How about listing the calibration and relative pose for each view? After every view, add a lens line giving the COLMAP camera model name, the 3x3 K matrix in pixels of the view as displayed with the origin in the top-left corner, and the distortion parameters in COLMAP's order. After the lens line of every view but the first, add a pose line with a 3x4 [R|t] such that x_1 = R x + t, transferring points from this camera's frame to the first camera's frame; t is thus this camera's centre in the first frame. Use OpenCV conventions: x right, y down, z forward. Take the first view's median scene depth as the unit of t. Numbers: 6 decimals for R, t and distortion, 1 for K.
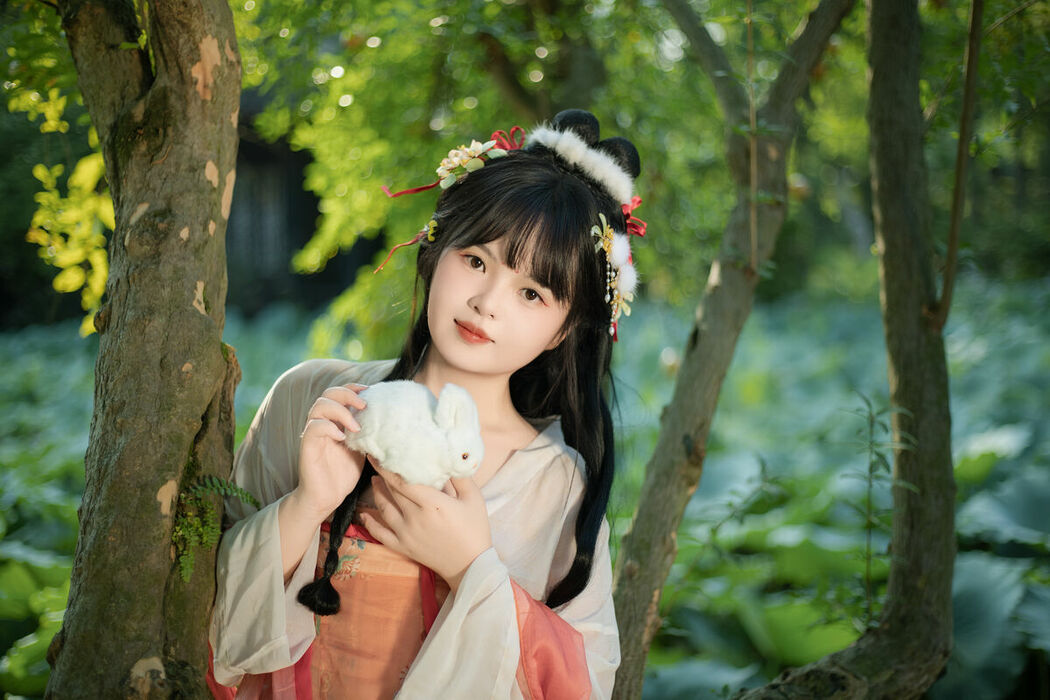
lens RADIAL K [[1464.3, 0, 525.0], [0, 1464.3, 350.0], [0, 0, 1]] dist [-0.043258, -0.152265]
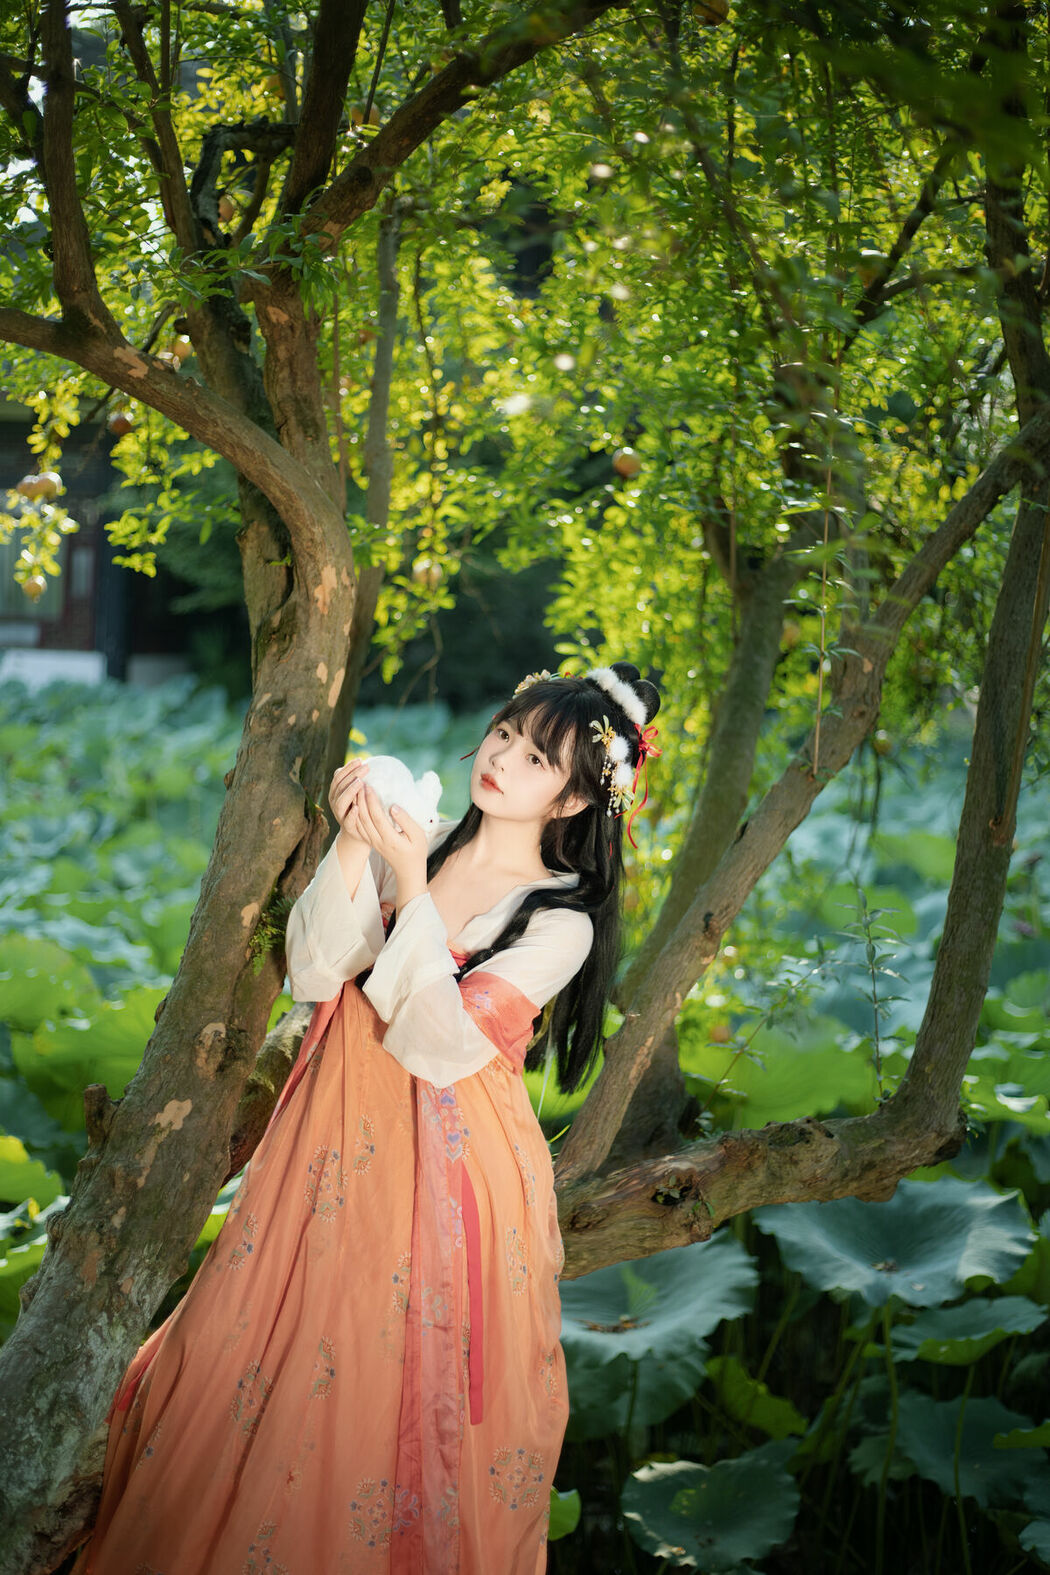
lens RADIAL K [[2239.7, 0, 525.0], [0, 2239.7, 787.5], [0, 0, 1]] dist [0.015921, -0.905975]
pose [[0.956933, 0.086673, -0.277068, 0.516456], [-0.083569, 0.996236, 0.023014, -0.079637], [0.278020, 0.001132, 0.960575, -0.858990]]
